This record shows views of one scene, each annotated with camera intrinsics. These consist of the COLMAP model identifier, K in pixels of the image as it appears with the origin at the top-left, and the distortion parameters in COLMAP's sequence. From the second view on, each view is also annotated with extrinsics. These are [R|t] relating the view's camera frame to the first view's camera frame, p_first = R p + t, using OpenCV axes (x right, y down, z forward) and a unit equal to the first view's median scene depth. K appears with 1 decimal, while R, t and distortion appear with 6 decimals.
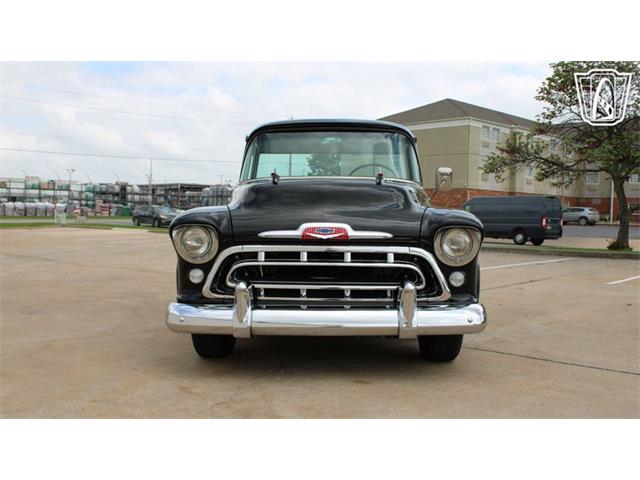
lens RADIAL K [[593.1, 0, 320.0], [0, 593.1, 240.0], [0, 0, 1]] dist [-0.155053, 0.181621]
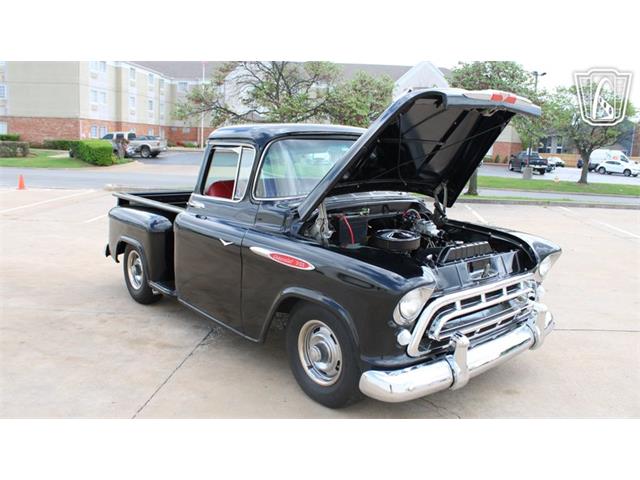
lens RADIAL K [[526.7, 0, 320.0], [0, 526.7, 240.0], [0, 0, 1]] dist [-0.140423, 0.109346]
pose [[0.735245, -0.112721, 0.668363, -0.818023], [0.006627, 0.987223, 0.159208, -0.215211], [-0.677770, -0.112628, 0.726597, 0.511147]]
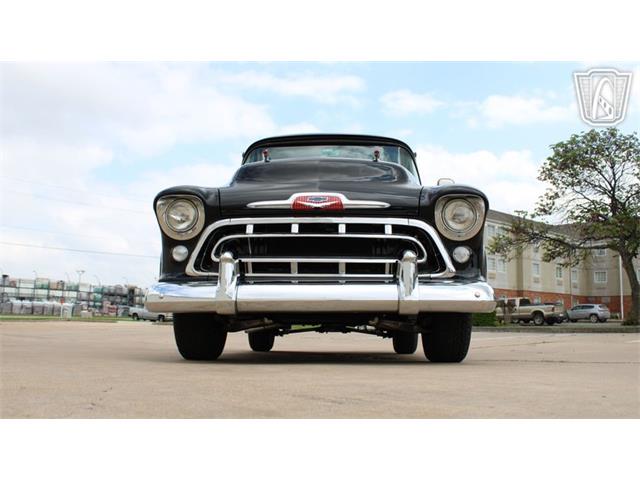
lens RADIAL K [[590.3, 0, 320.0], [0, 590.3, 240.0], [0, 0, 1]] dist [-0.146890, 0.164041]
pose [[0.999910, -0.001468, -0.013359, 0.023155], [-0.000983, 0.983364, -0.181641, 0.205265], [0.013404, 0.181638, 0.983274, 0.088111]]
